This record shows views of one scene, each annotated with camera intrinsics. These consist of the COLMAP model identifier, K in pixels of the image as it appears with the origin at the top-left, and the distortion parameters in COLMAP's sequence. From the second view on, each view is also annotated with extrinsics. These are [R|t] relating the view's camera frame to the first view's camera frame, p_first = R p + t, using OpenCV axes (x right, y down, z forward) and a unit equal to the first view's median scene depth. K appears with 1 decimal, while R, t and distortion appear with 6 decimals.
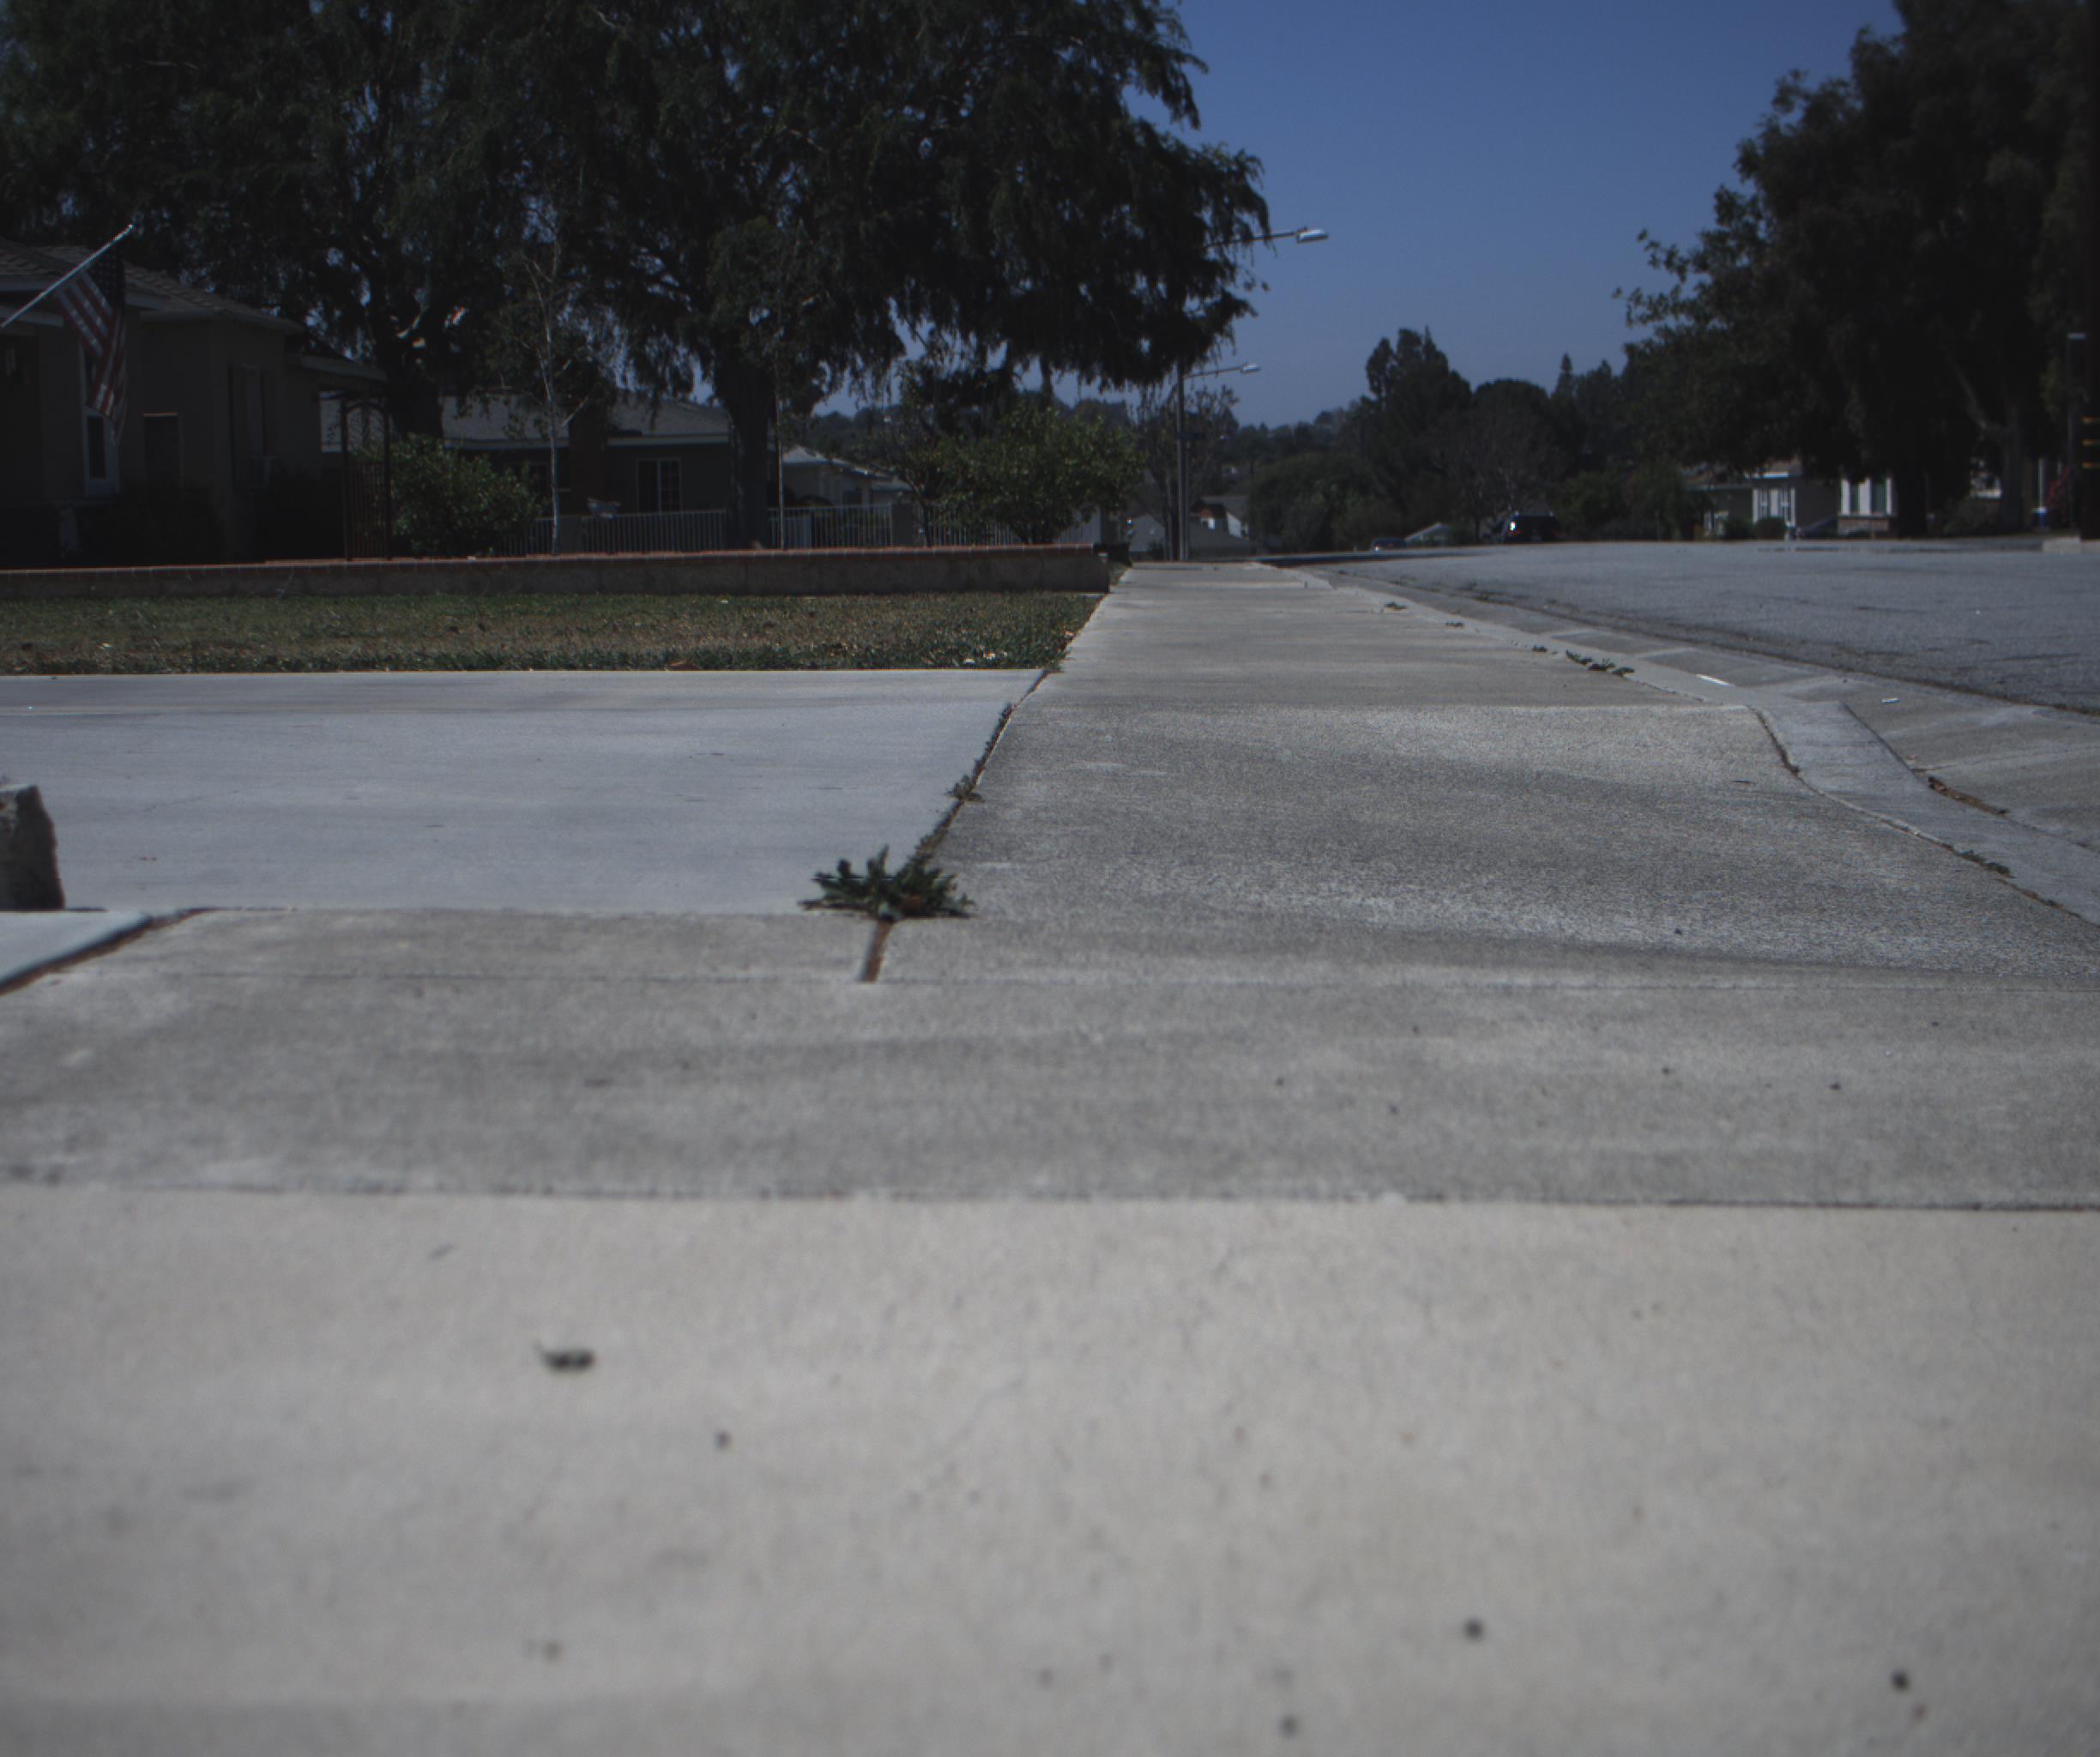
lens RADIAL K [[3939.4, 0, 1038.4], [0, 3939.4, 834.7], [0, 0, 1]] dist [-0.165951, 0.871195]
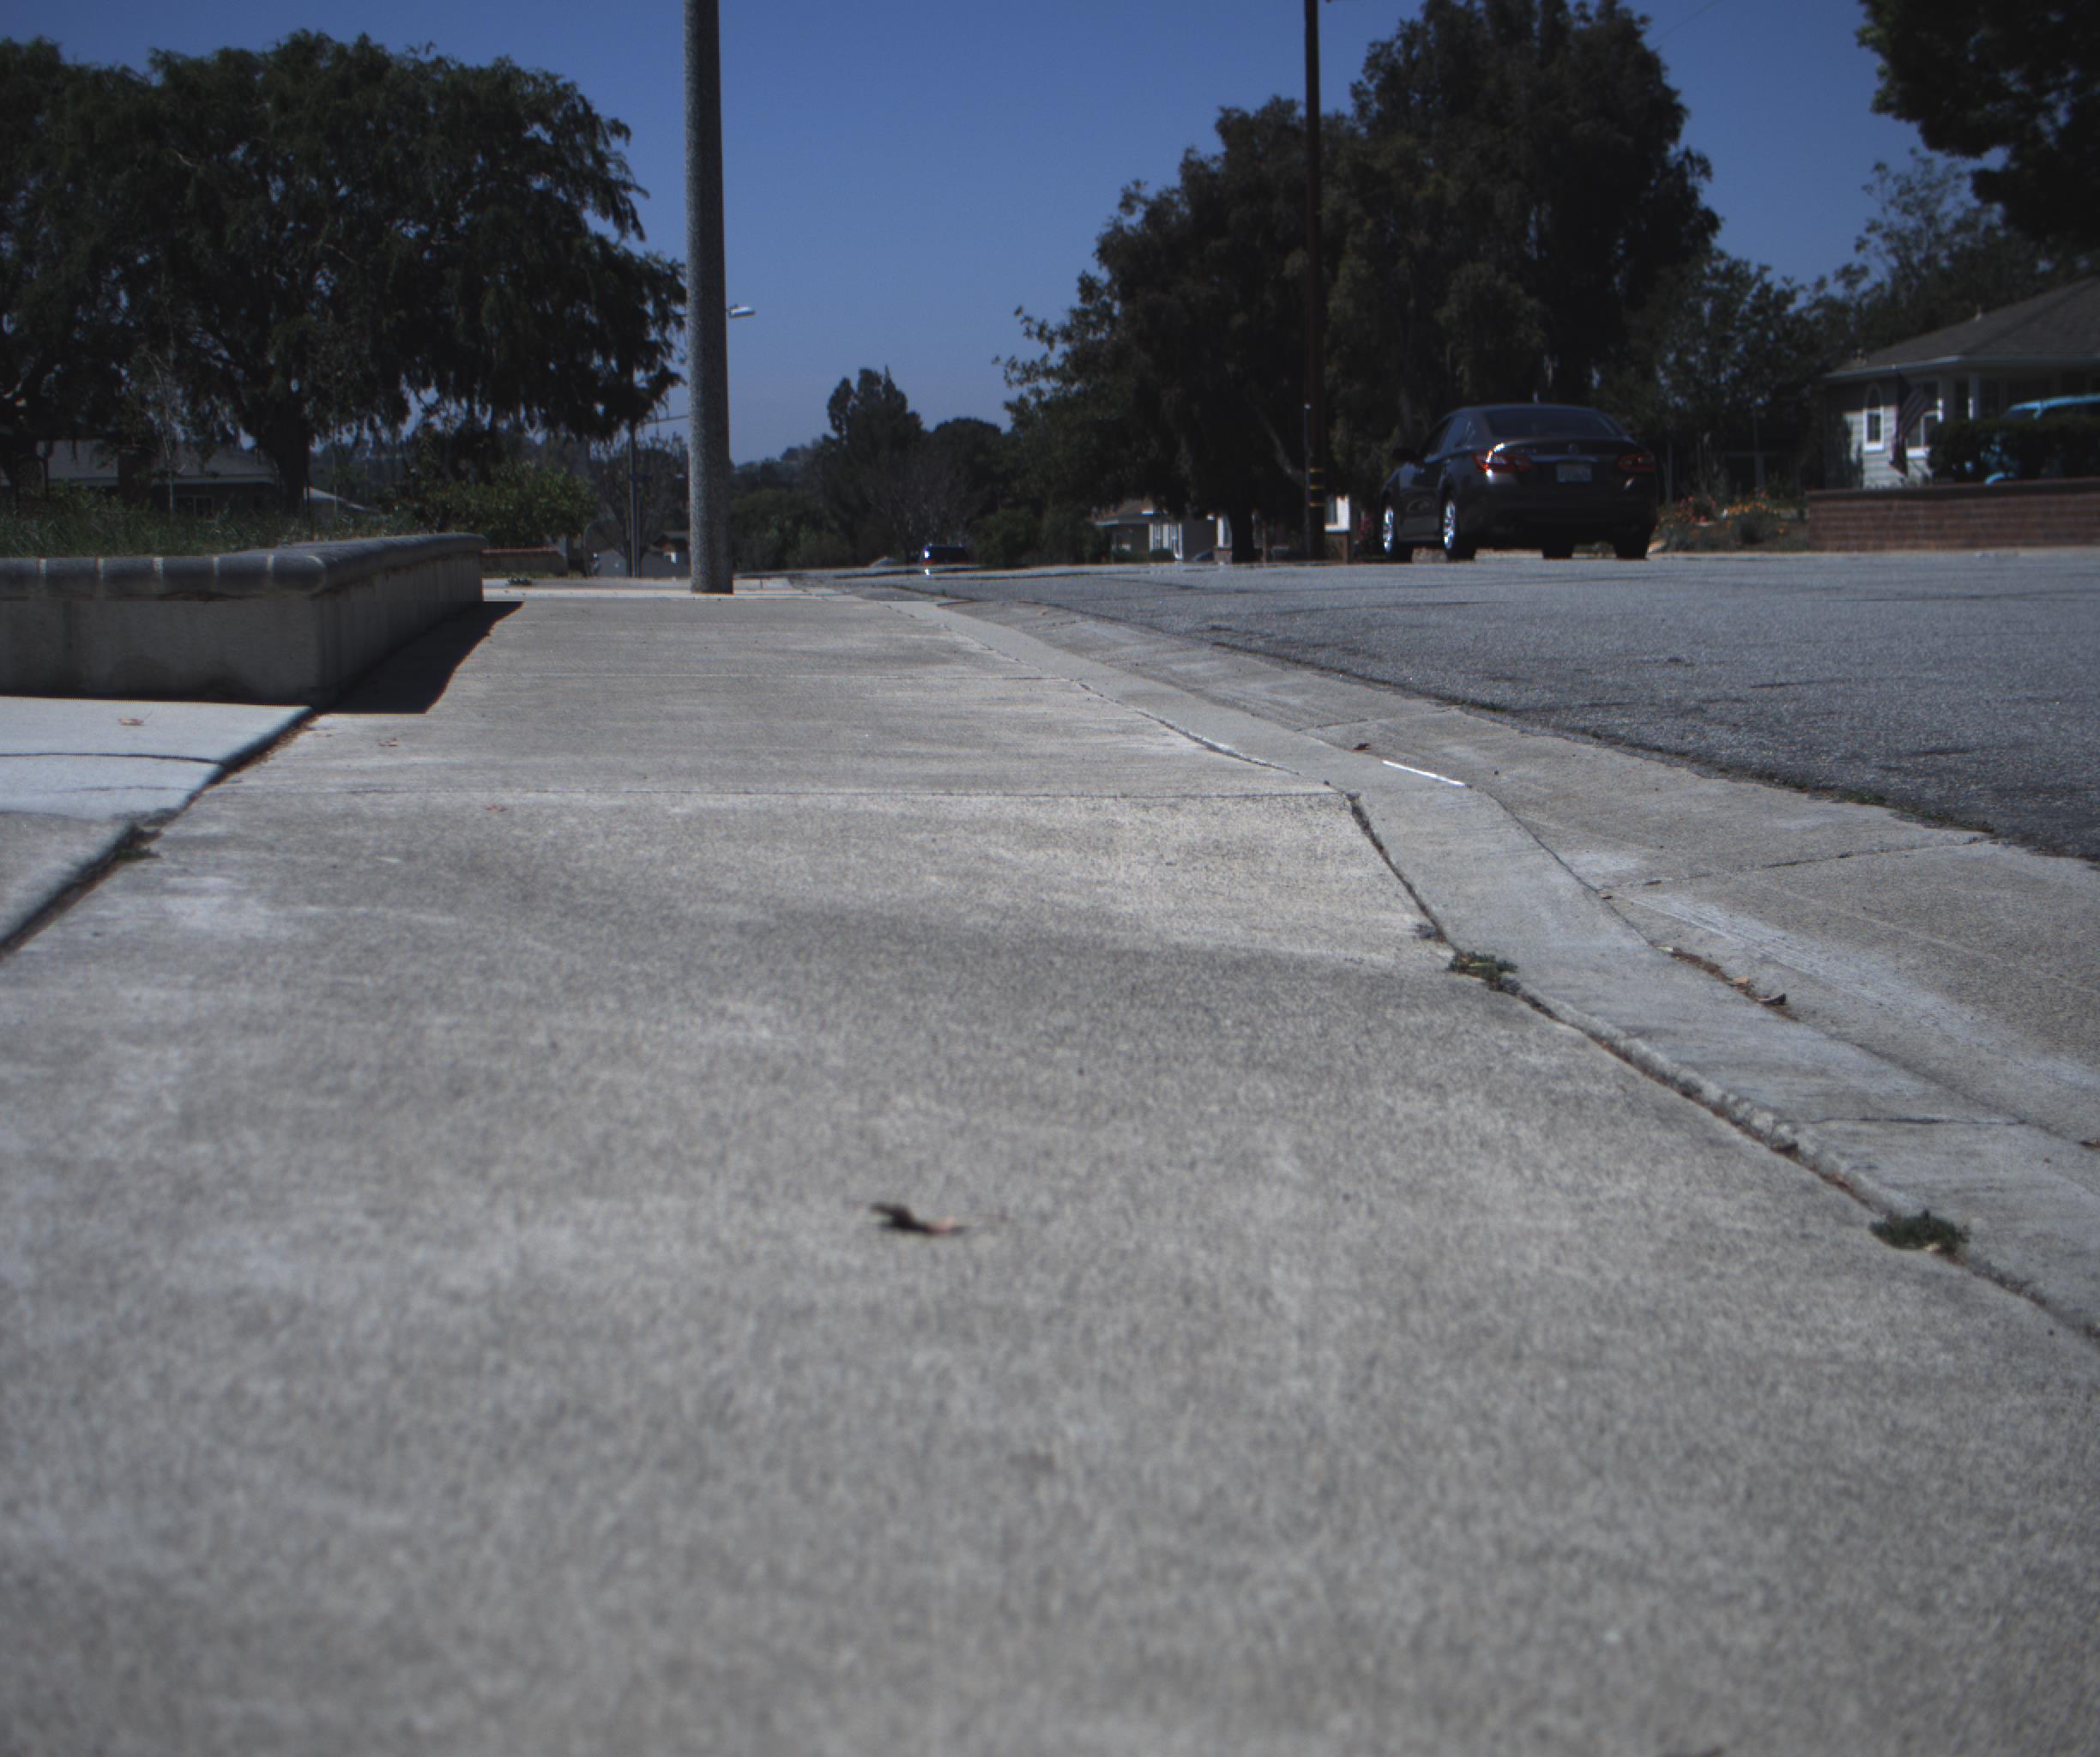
lens RADIAL K [[3942.7, 0, 1039.2], [0, 3942.7, 834.3], [0, 0, 1]] dist [-0.182695, 1.010881]
pose [[0.990915, -0.006452, 0.134332, -0.003876], [0.007717, 0.999931, -0.008898, 0.026444], [-0.134265, 0.009853, 0.990896, -0.283729]]
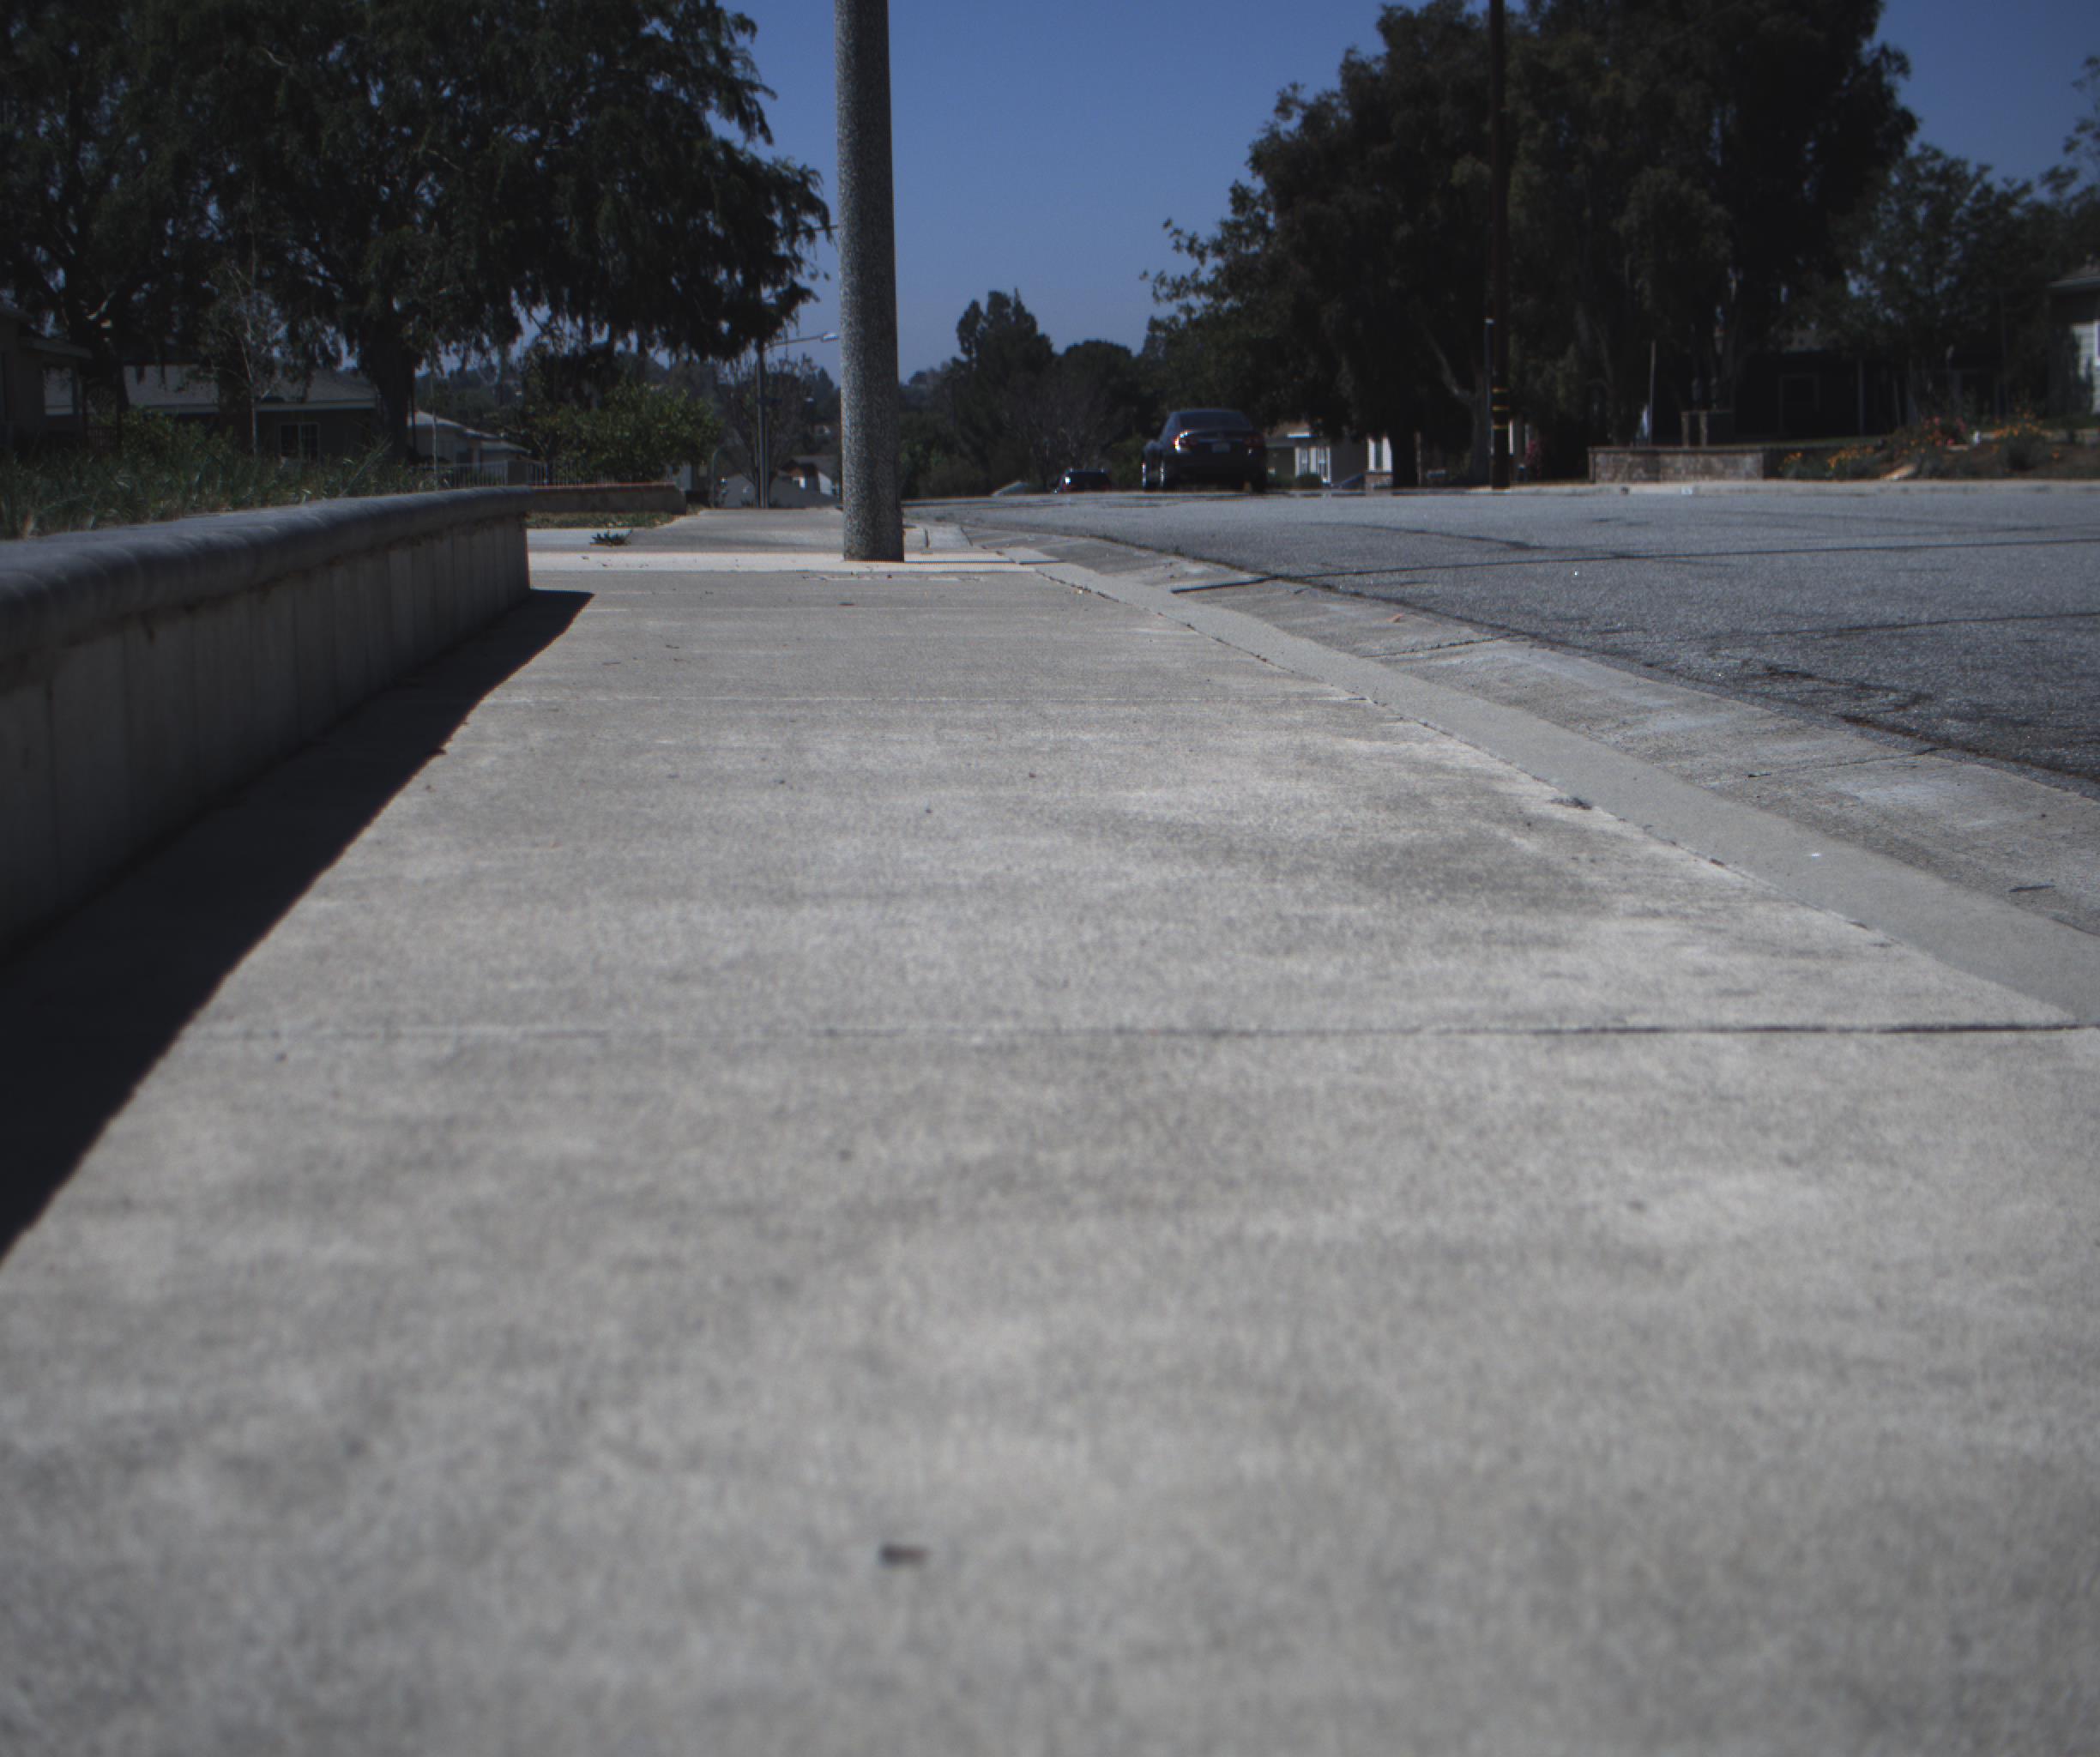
lens RADIAL K [[3942.7, 0, 1039.2], [0, 3942.7, 834.3], [0, 0, 1]] dist [-0.182695, 1.010881]
pose [[0.994768, -0.010291, 0.101644, -0.000884], [0.009284, 0.999903, 0.010373, 0.017543], [-0.101741, -0.009375, 0.994767, -0.193414]]
